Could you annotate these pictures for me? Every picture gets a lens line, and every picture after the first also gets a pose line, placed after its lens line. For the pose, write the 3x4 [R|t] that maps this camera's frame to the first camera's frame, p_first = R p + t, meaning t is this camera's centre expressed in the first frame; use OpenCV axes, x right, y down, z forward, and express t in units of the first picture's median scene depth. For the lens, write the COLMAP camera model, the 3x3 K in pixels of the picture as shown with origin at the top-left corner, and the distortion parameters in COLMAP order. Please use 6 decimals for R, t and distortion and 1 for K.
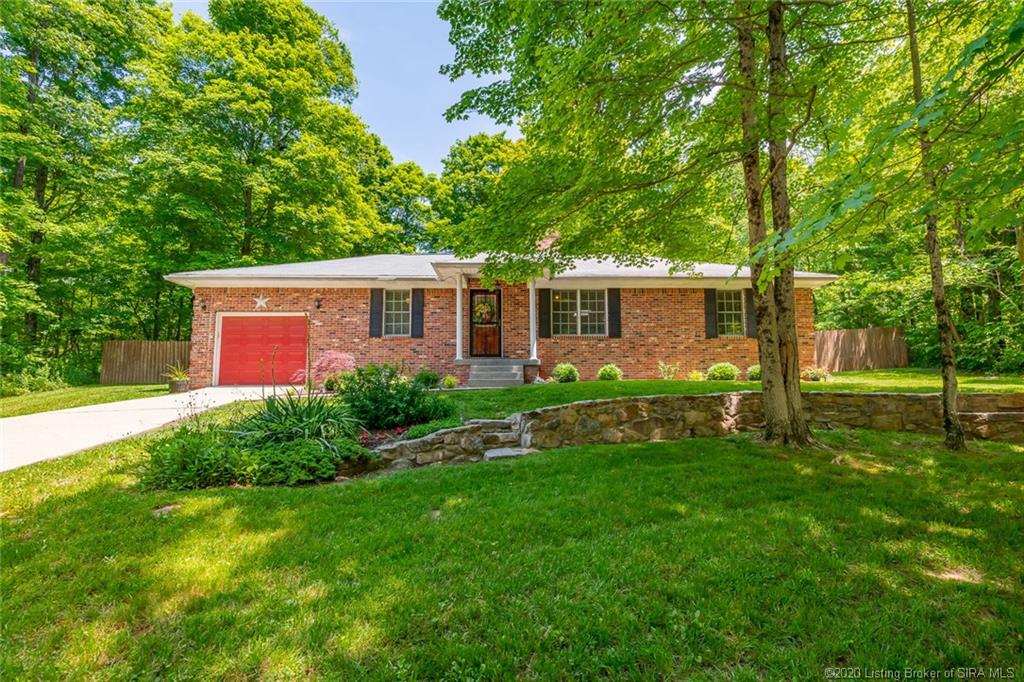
lens RADIAL K [[513.0, 0, 512.0], [0, 513.0, 341.0], [0, 0, 1]] dist [0.000838, -0.000217]
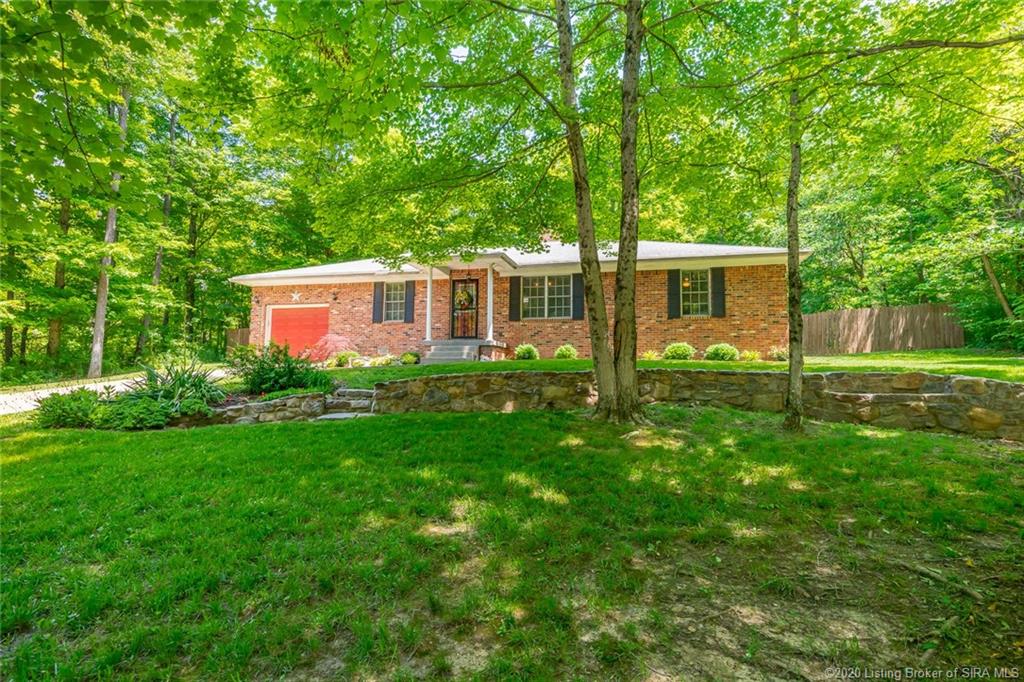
lens RADIAL K [[467.8, 0, 512.0], [0, 467.8, 341.0], [0, 0, 1]] dist [0.001804, 0.000545]
pose [[0.967336, -0.006546, -0.253413, 0.315618], [0.014028, 0.999517, 0.027728, 0.008789], [0.253109, -0.030377, 0.966961, 0.024496]]
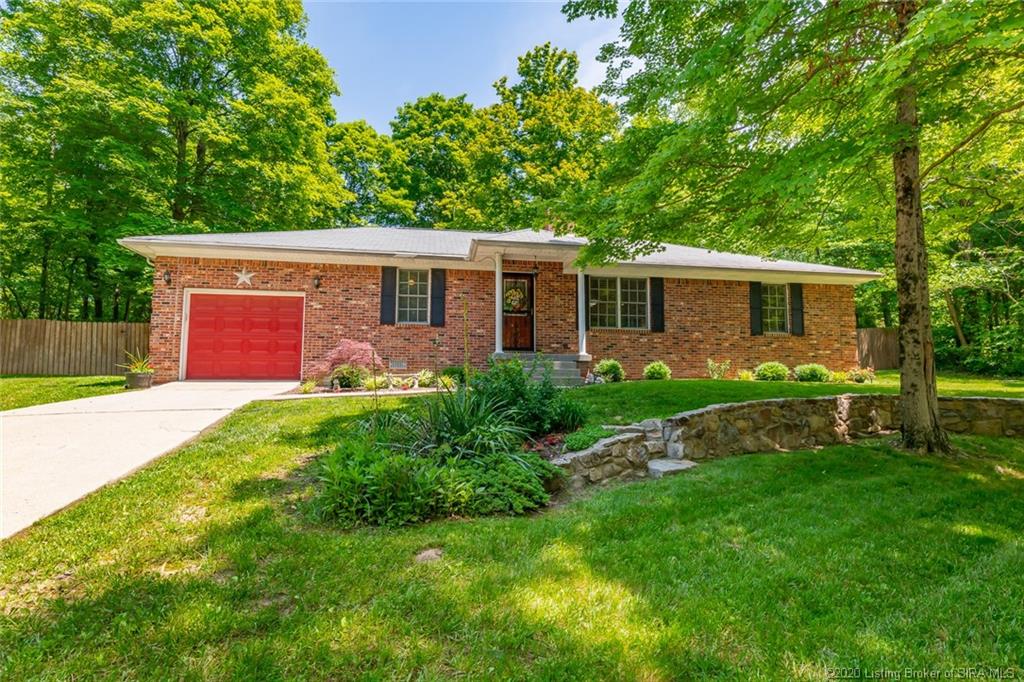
lens RADIAL K [[563.9, 0, 512.0], [0, 563.9, 341.0], [0, 0, 1]] dist [0.003590, -0.000084]
pose [[0.988737, 0.022136, 0.148017, -0.202177], [-0.024593, 0.999588, 0.014791, 0.000891], [-0.147628, -0.018264, 0.988874, 0.053182]]
